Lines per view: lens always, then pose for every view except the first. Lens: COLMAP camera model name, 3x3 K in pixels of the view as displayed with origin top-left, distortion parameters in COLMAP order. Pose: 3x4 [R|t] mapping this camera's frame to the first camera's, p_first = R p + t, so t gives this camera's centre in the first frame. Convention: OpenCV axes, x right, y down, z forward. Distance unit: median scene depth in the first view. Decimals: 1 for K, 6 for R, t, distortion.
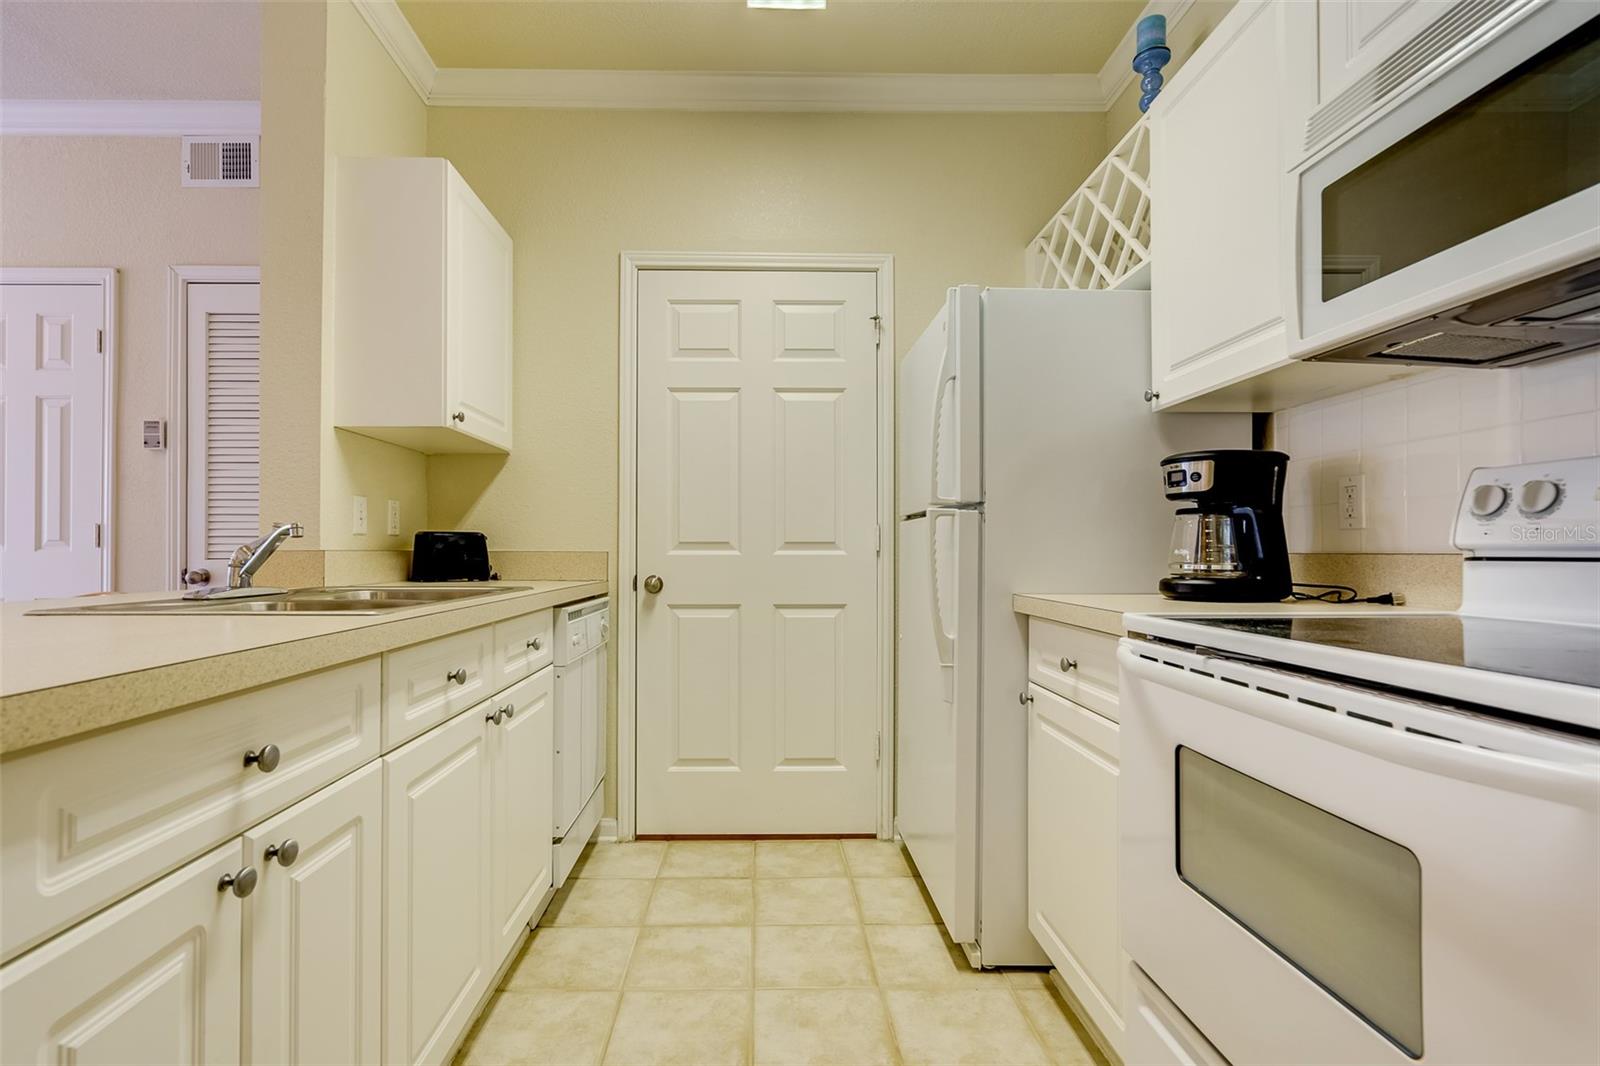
lens RADIAL K [[744.7, 0, 780.3], [0, 744.7, 545.9], [0, 0, 1]] dist [-0.004863, 0.003017]
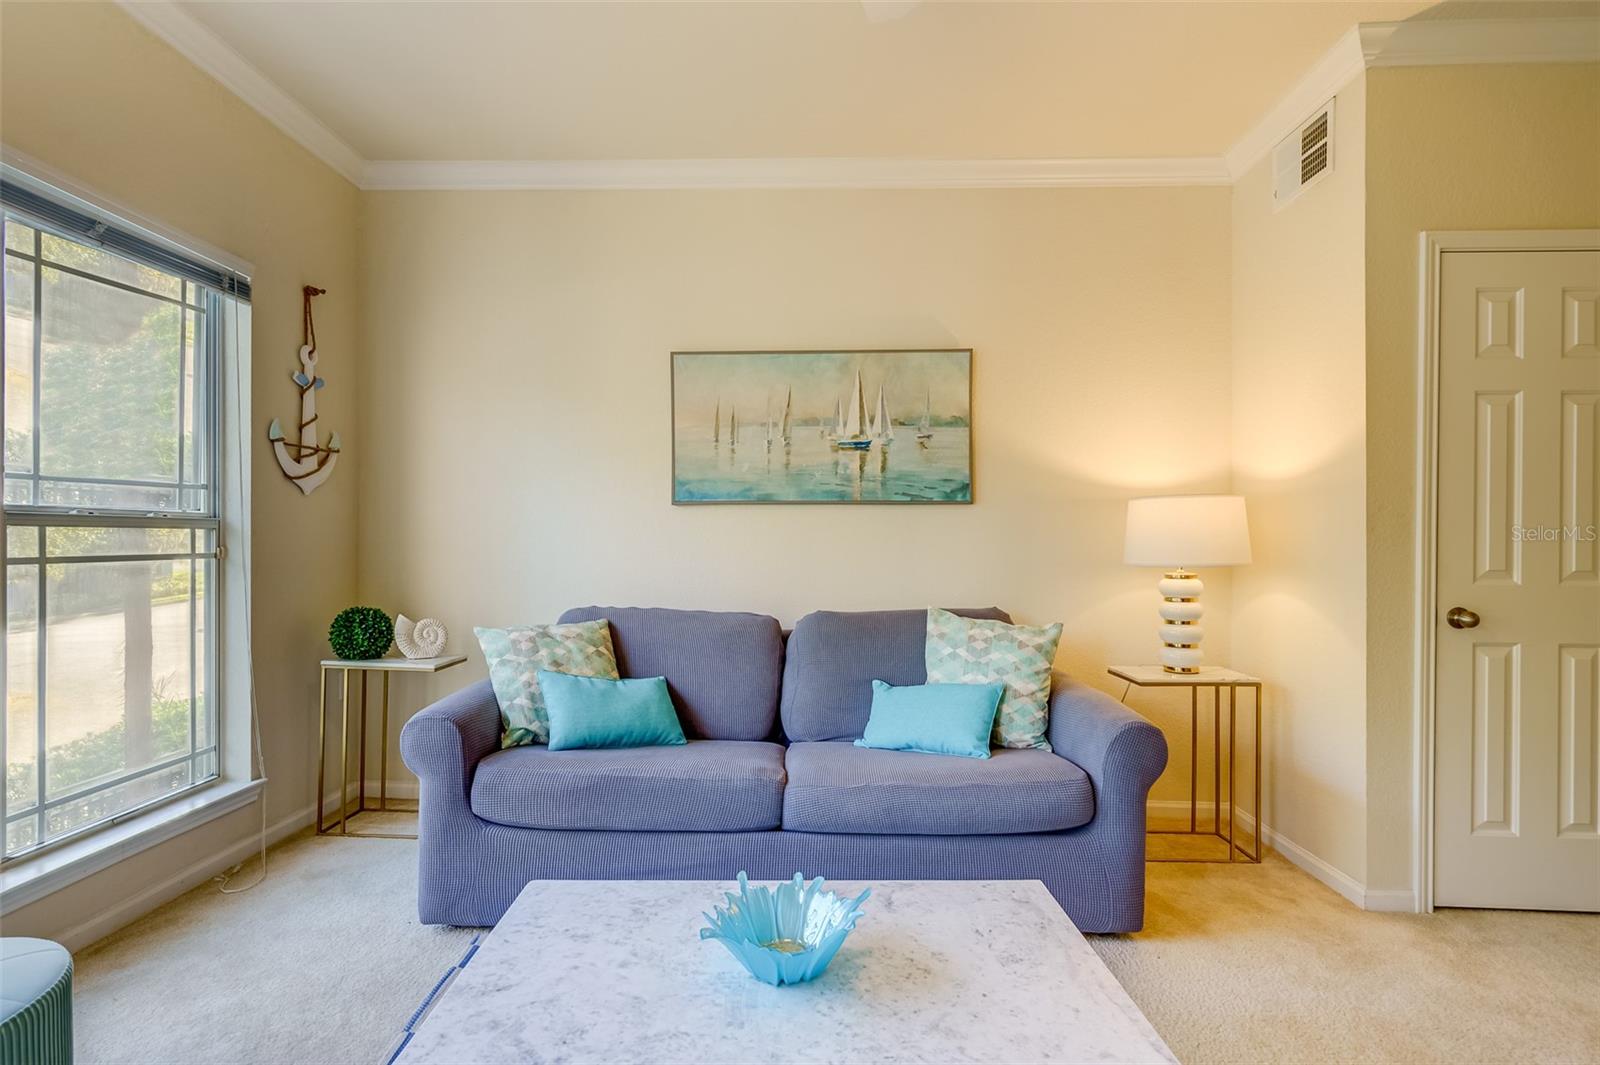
lens RADIAL K [[744.7, 0, 767.9], [0, 744.7, 536.8], [0, 0, 1]] dist [-0.004863, 0.003017]
pose [[0.997916, 0.008343, -0.063990, -2.756875], [-0.007835, 0.999936, 0.008180, -0.067893], [0.064054, -0.007661, 0.997917, 0.229432]]
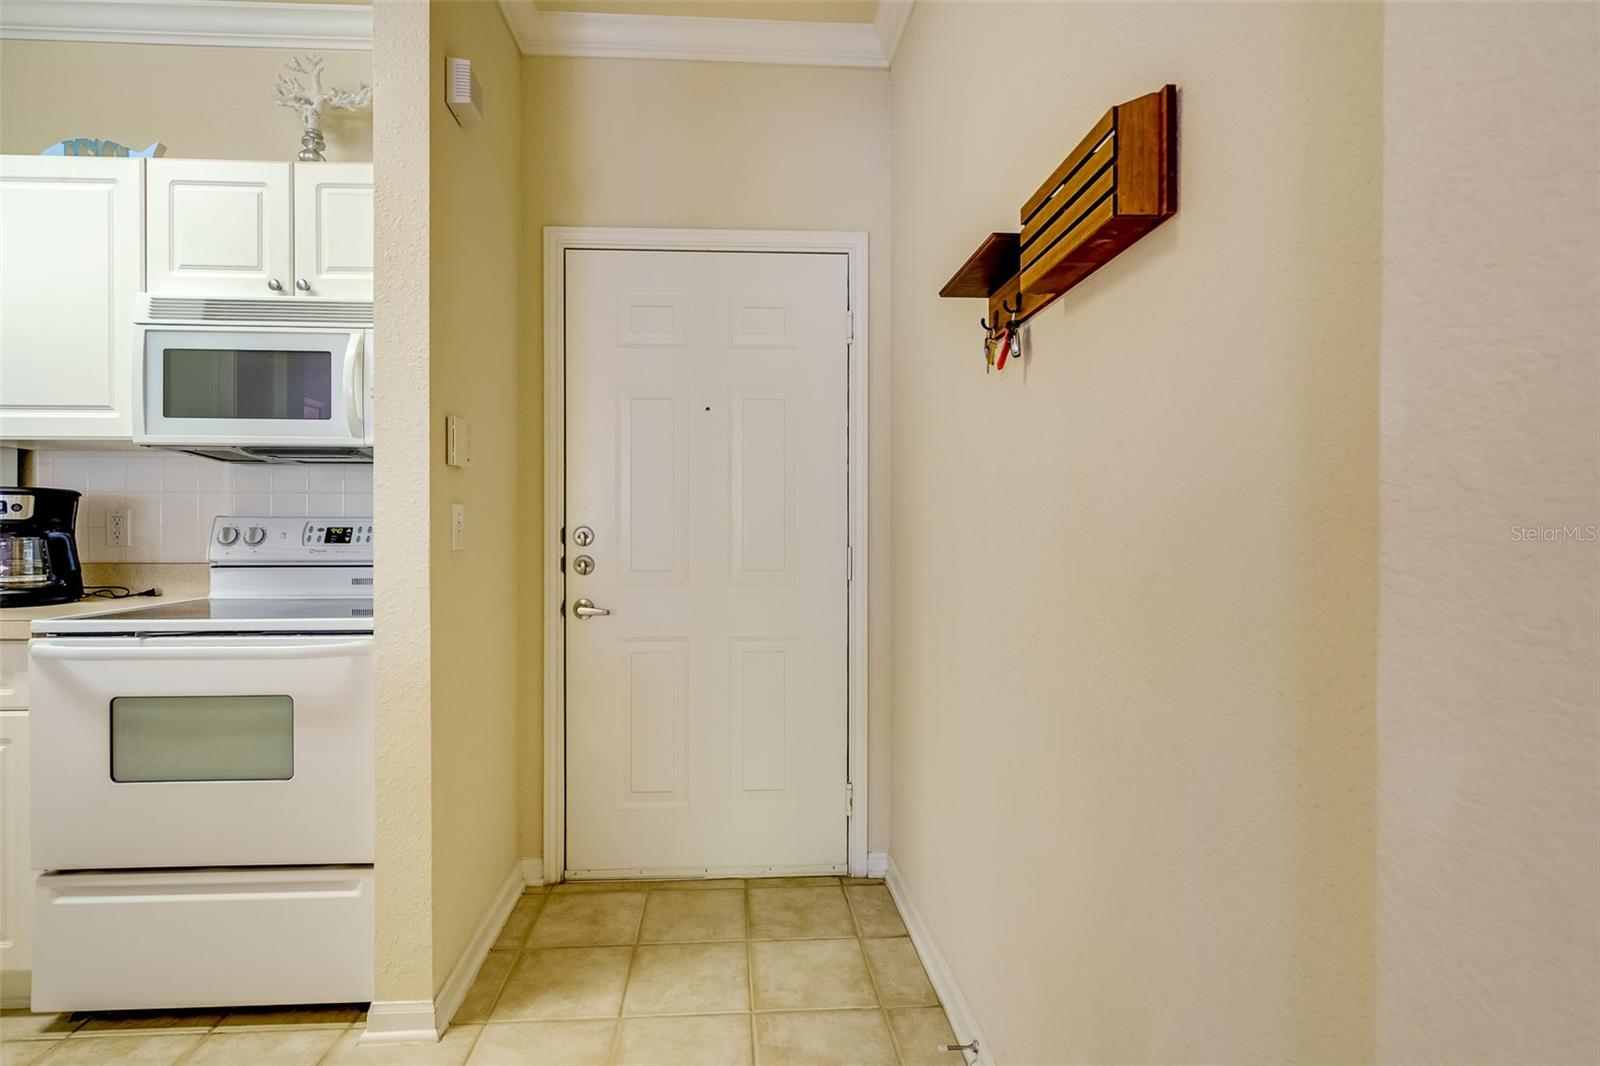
lens RADIAL K [[744.7, 0, 745.2], [0, 744.7, 530.2], [0, 0, 1]] dist [-0.004863, 0.003017]
pose [[0.000764, -0.001275, 0.999999, -0.579195], [-0.008040, 0.999967, 0.001281, -0.056168], [-0.999967, -0.008041, 0.000754, -0.185763]]
